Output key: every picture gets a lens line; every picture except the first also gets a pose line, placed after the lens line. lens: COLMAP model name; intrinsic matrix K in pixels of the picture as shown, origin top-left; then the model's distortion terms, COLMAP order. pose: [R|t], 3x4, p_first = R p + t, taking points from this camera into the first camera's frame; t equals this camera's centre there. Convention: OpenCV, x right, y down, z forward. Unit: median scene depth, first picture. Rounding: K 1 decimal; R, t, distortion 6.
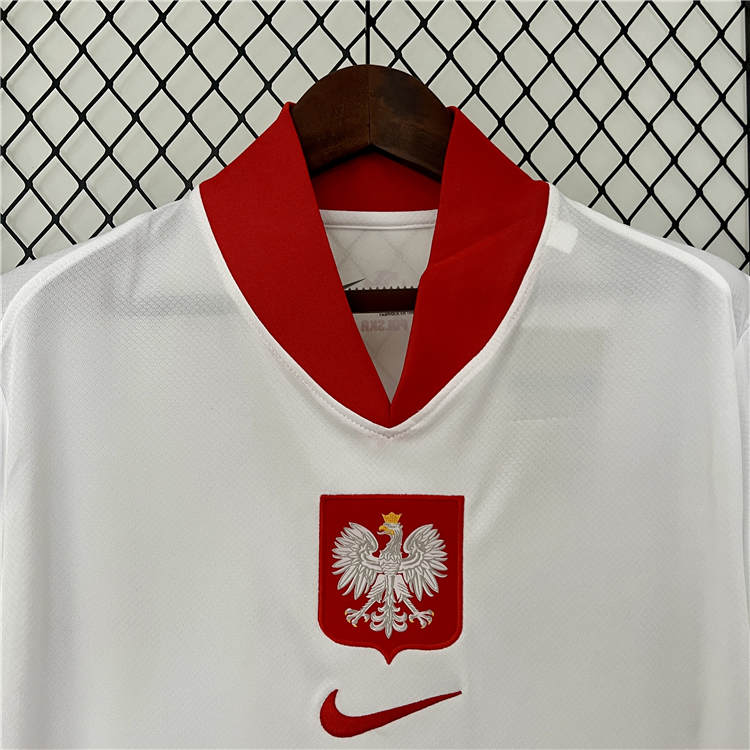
lens RADIAL K [[774.7, 0, 374.2], [0, 774.7, 371.9], [0, 0, 1]] dist [0.010572, 0.000000]
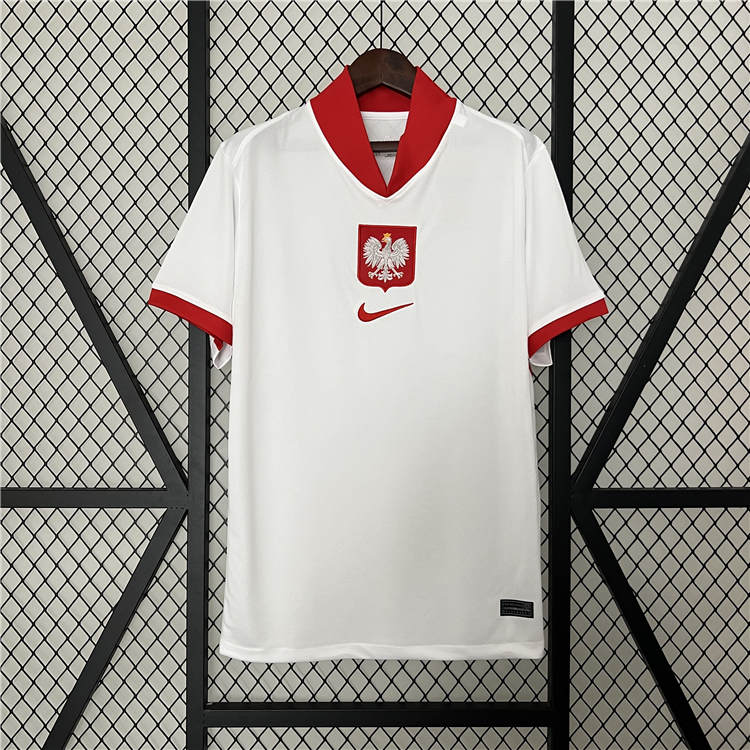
lens RADIAL K [[774.7, 0, 375.3], [0, 774.7, 381.1], [0, 0, 1]] dist [0.010572, 0.000000]
pose [[0.998194, 0.013377, -0.058570, 0.129073], [-0.011570, 0.999450, 0.031075, 0.549090], [0.058954, -0.030341, 0.997800, -1.404115]]
